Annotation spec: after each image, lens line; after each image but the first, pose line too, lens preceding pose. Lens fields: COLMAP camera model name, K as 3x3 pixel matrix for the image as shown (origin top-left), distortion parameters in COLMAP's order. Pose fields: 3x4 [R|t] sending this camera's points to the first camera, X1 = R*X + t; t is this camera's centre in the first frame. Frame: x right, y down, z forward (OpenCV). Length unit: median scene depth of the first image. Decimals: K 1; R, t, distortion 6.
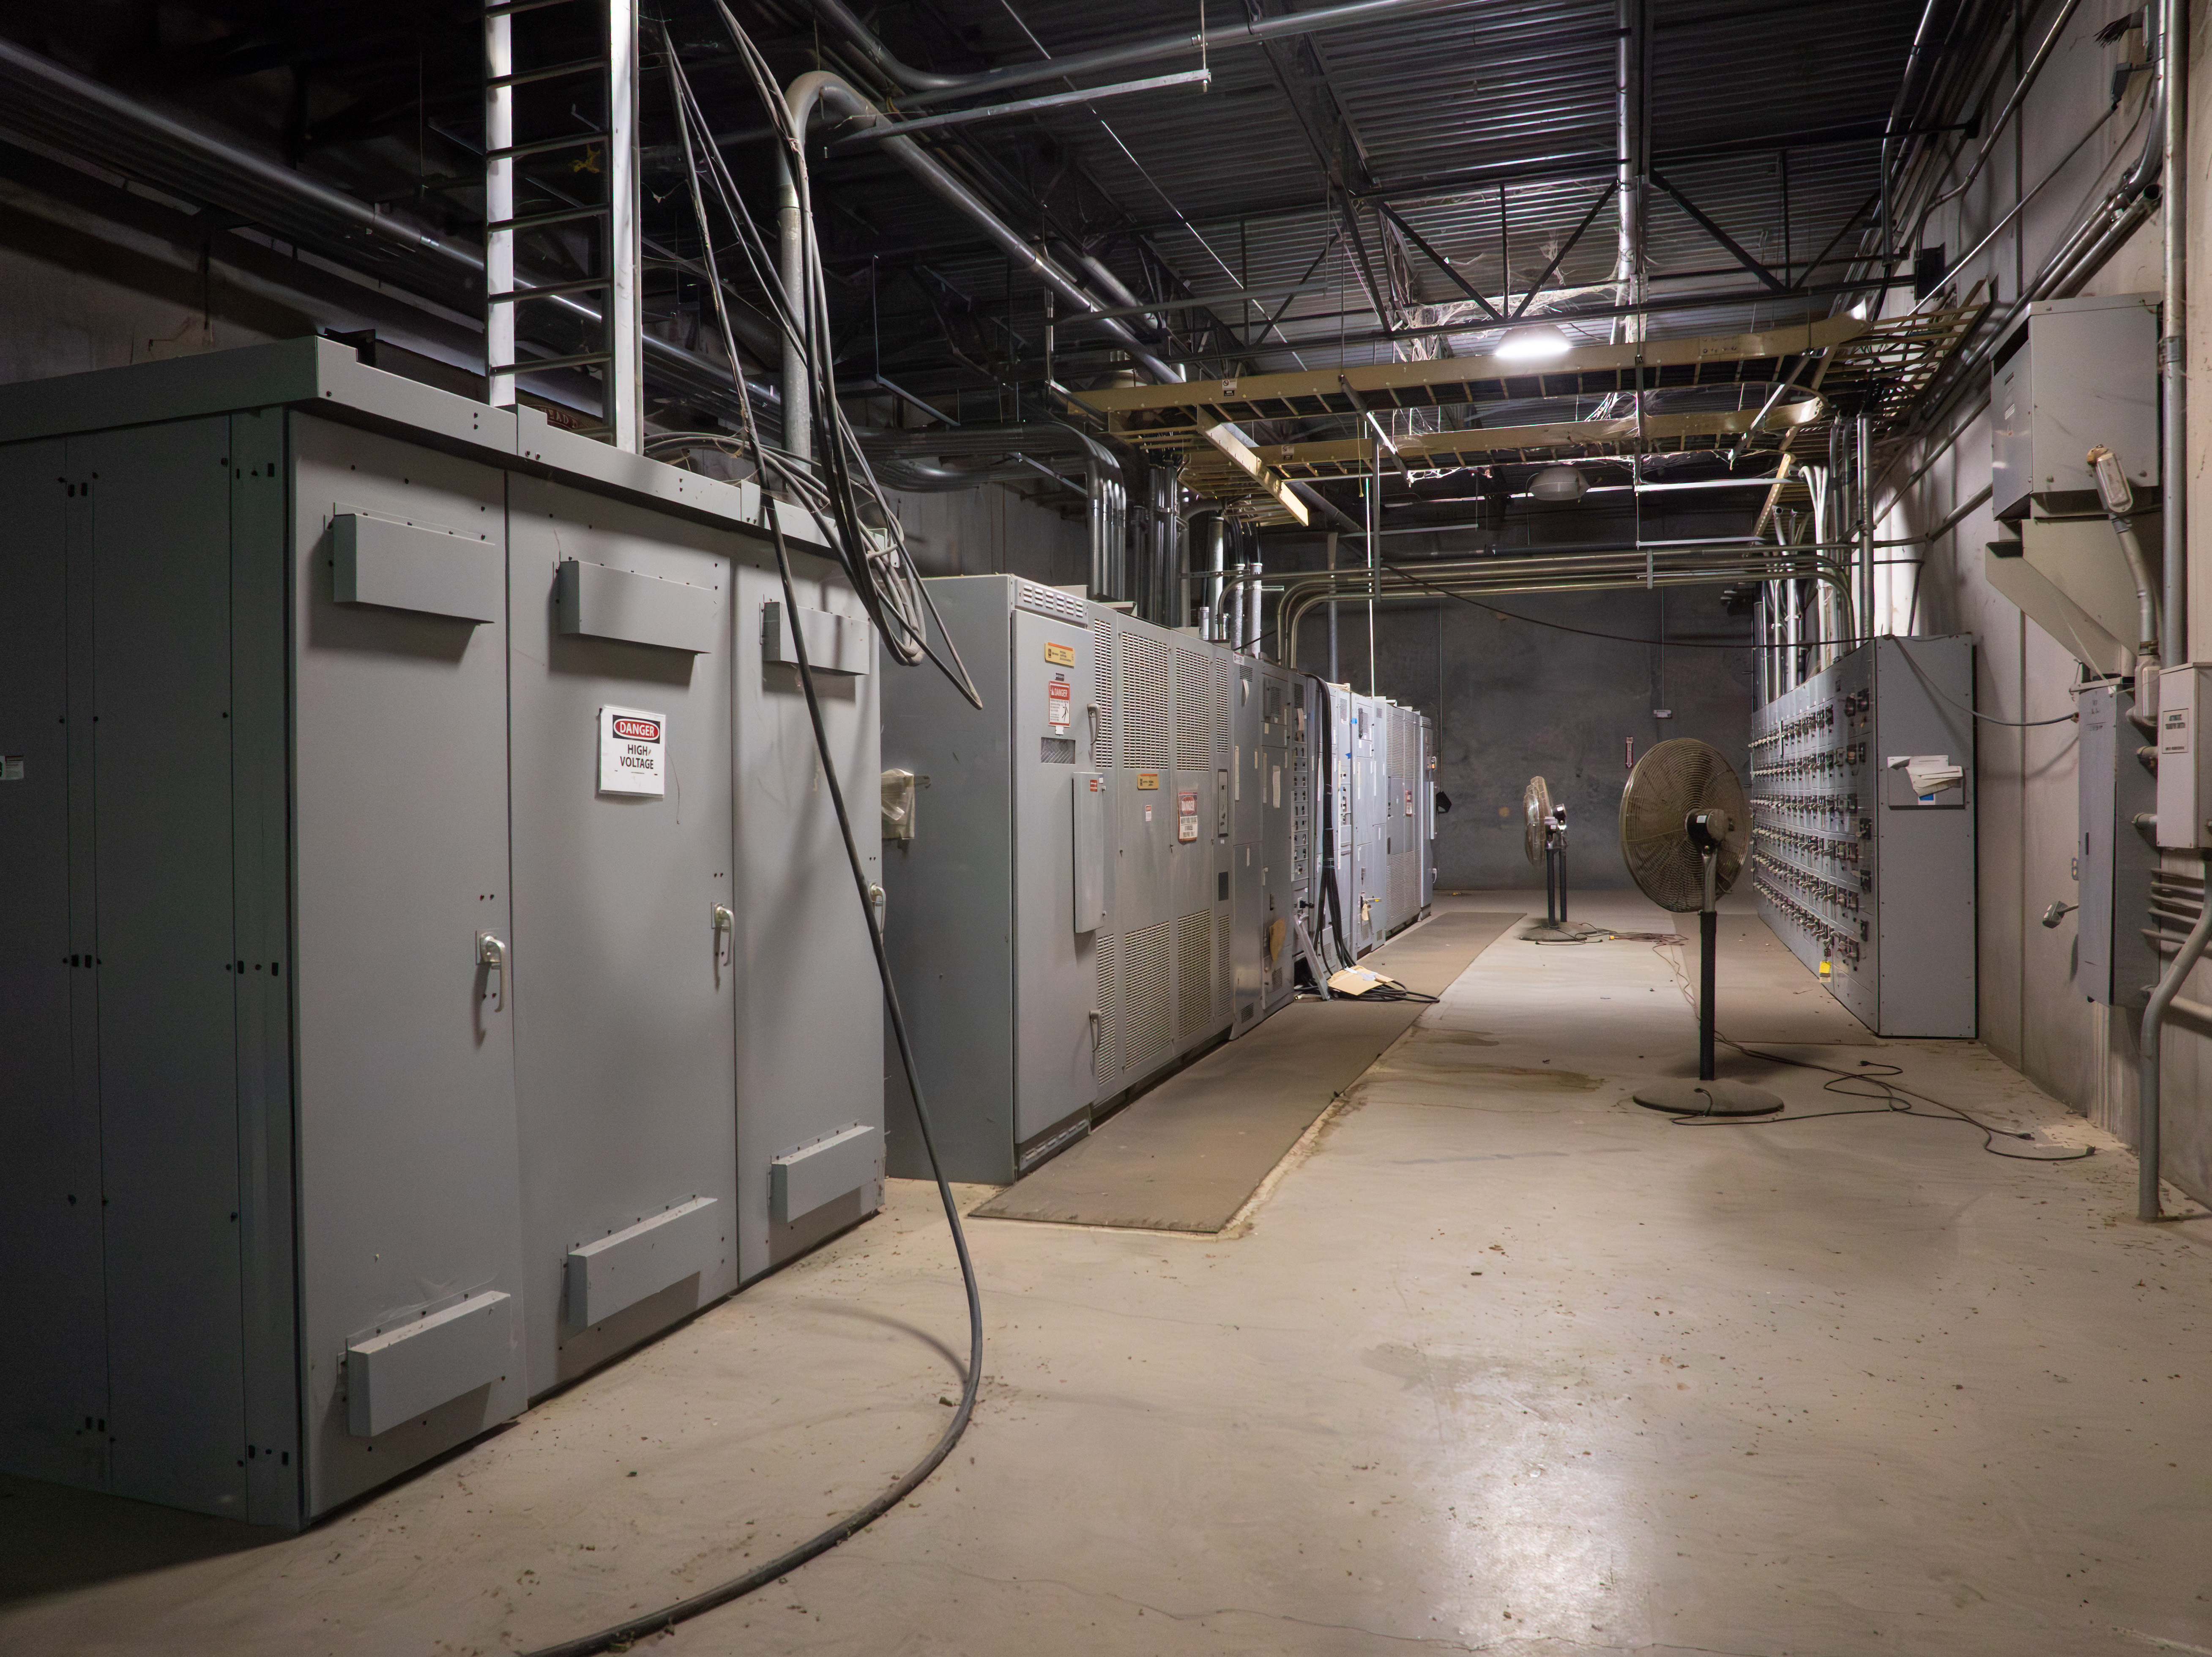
lens RADIAL K [[1576.3, 0, 1114.5], [0, 1576.3, 817.9], [0, 0, 1]] dist [-0.031934, -0.006236]
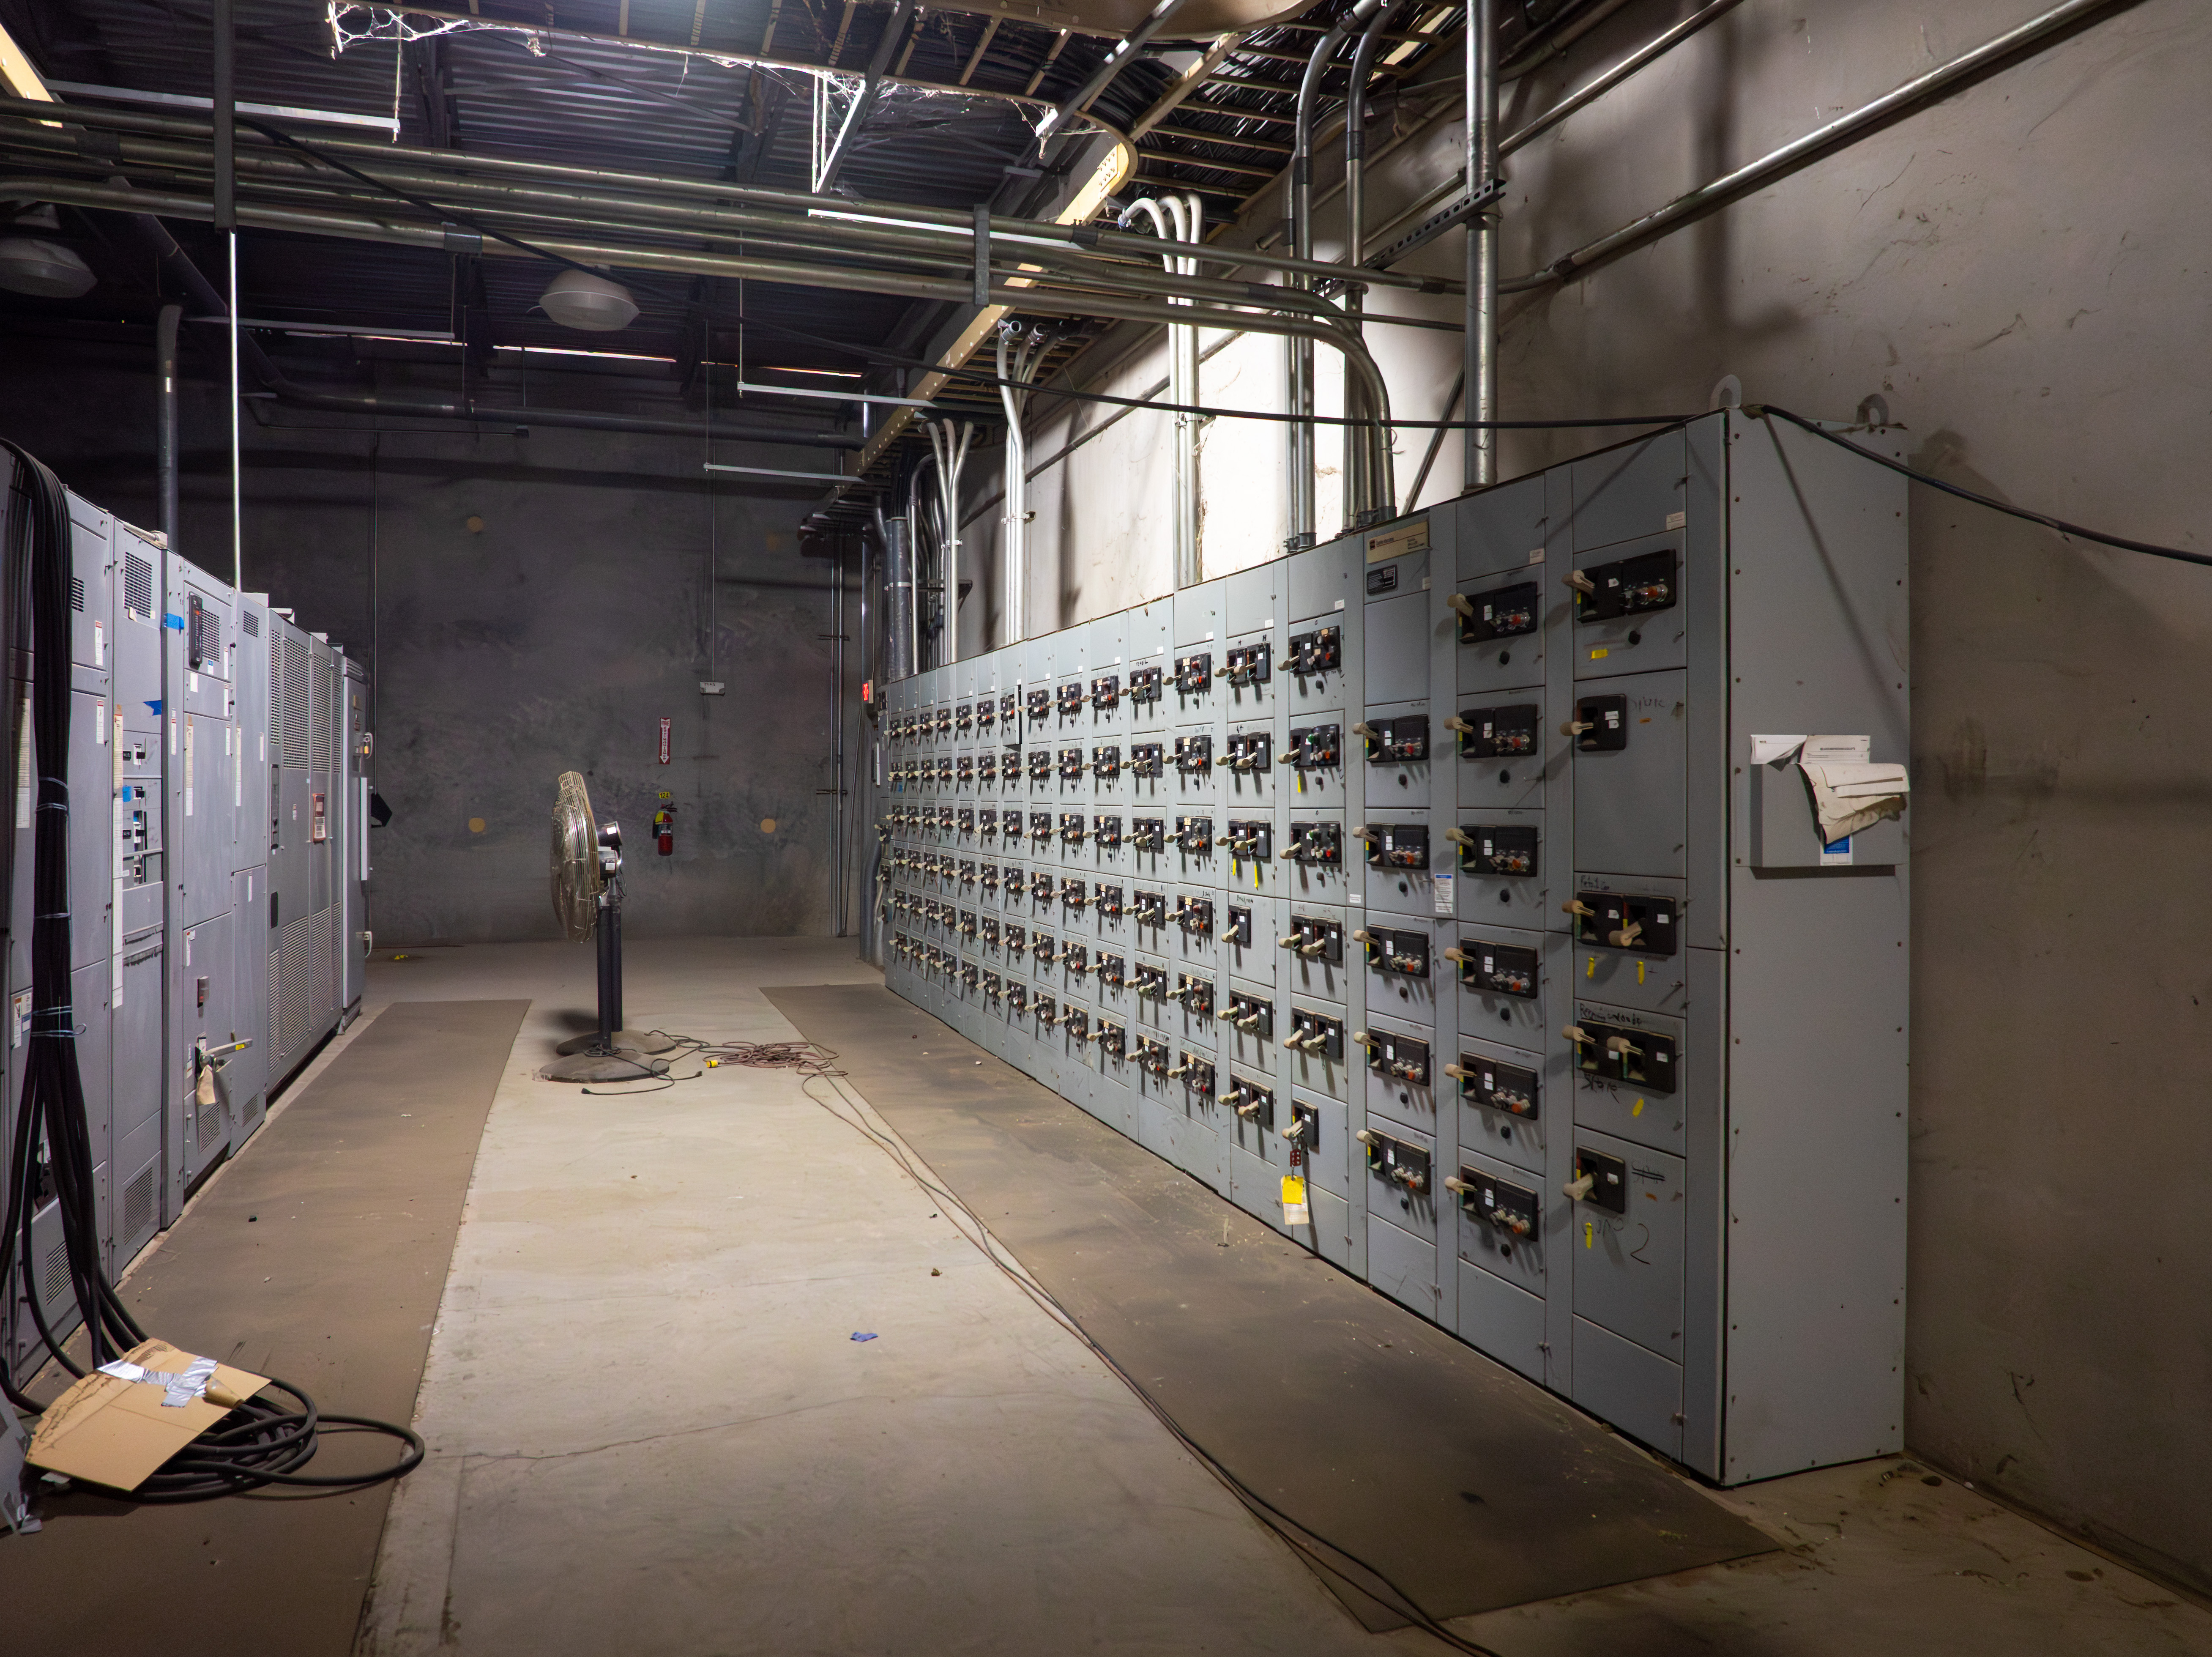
lens RADIAL K [[1576.3, 0, 1114.5], [0, 1576.3, 817.9], [0, 0, 1]] dist [-0.031934, -0.006236]
pose [[0.792169, 0.005589, 0.610277, 0.117697], [-0.005381, 0.999983, -0.002172, -0.014167], [-0.610279, -0.001564, 0.792185, 0.633482]]
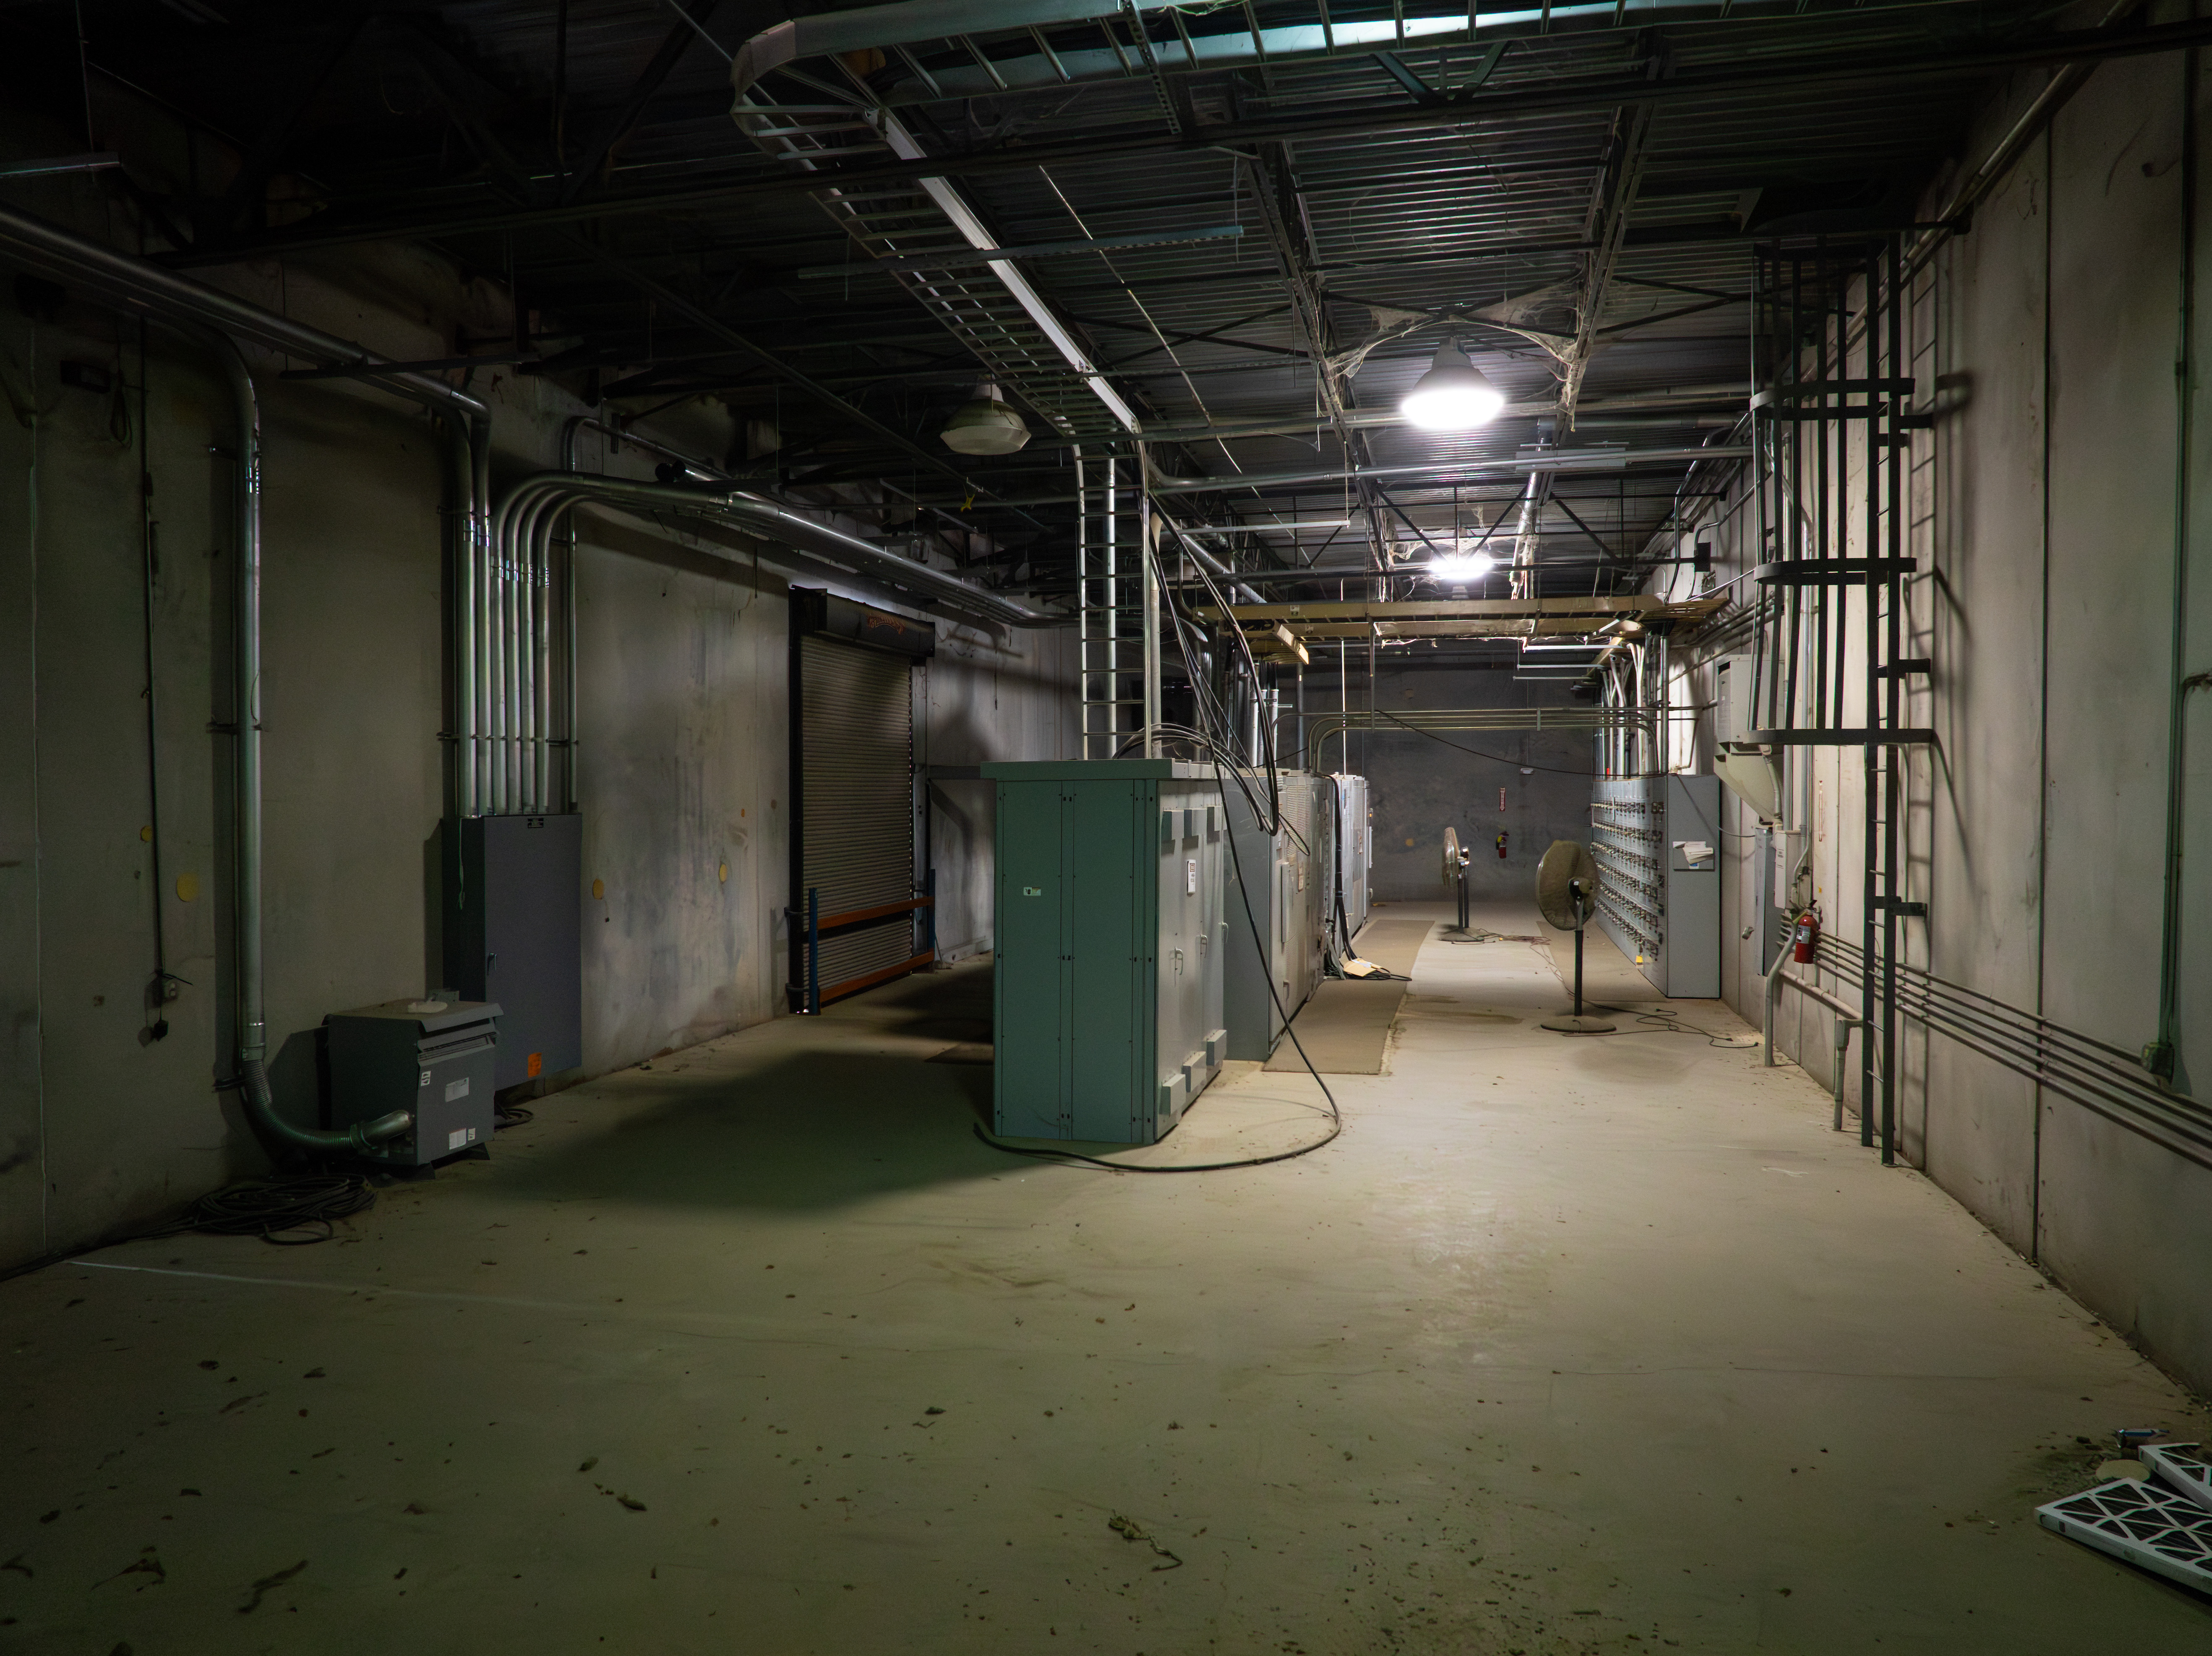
lens RADIAL K [[1552.1, 0, 1106.0], [0, 1552.1, 828.0], [0, 0, 1]] dist [-0.031249, -0.001651]
pose [[0.996060, 0.005358, 0.088516, -0.247433], [-0.006215, 0.999936, 0.009409, -0.053721], [-0.088460, -0.009922, 0.996030, -0.563885]]
